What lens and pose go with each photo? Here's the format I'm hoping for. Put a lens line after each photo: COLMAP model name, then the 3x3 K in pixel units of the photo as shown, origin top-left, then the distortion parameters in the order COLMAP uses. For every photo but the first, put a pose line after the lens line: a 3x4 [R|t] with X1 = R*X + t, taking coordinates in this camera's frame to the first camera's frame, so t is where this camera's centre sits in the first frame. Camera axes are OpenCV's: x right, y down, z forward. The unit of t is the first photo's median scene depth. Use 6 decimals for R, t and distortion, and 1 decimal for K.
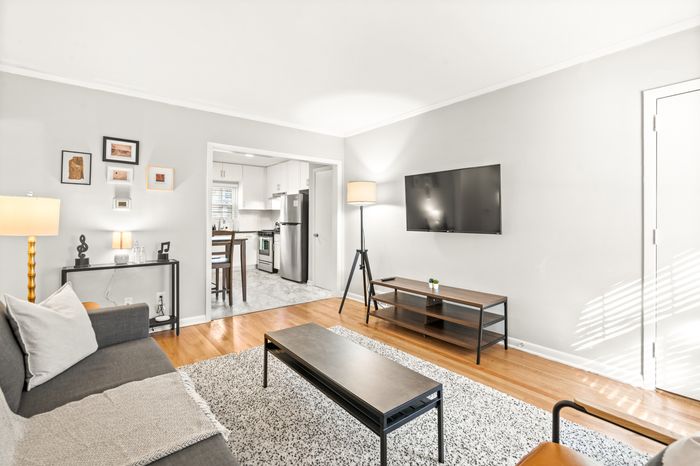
lens RADIAL K [[327.3, 0, 347.6], [0, 327.3, 219.1], [0, 0, 1]] dist [0.001146, 0.000102]
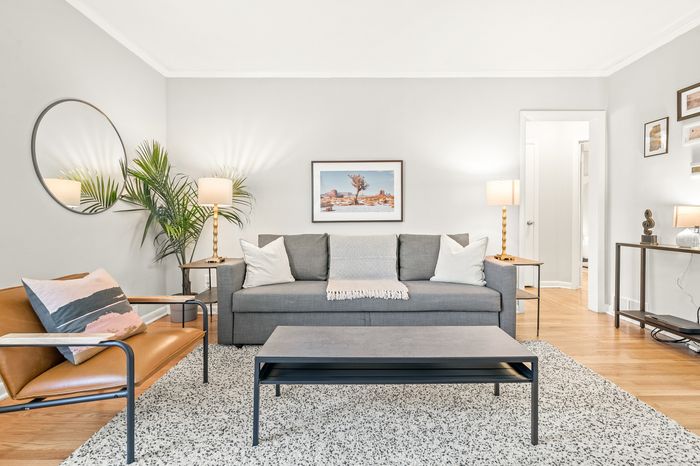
lens RADIAL K [[321.7, 0, 356.9], [0, 321.7, 221.4], [0, 0, 1]] dist [-0.002421, 0.000153]
pose [[-0.612812, 0.013110, -0.790120, 0.388647], [0.000940, 0.999874, 0.015862, 0.061490], [0.790228, 0.008978, -0.612747, 0.850471]]
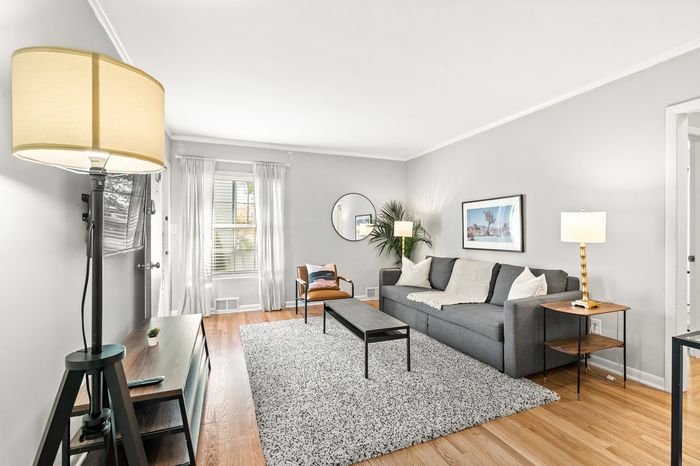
lens RADIAL K [[321.7, 0, 356.1], [0, 321.7, 230.0], [0, 0, 1]] dist [-0.002421, 0.000153]
pose [[-0.962509, 0.003554, 0.271226, -0.266975], [0.003025, 0.999993, -0.002369, 0.004744], [-0.271233, -0.001460, -0.962513, 1.529351]]
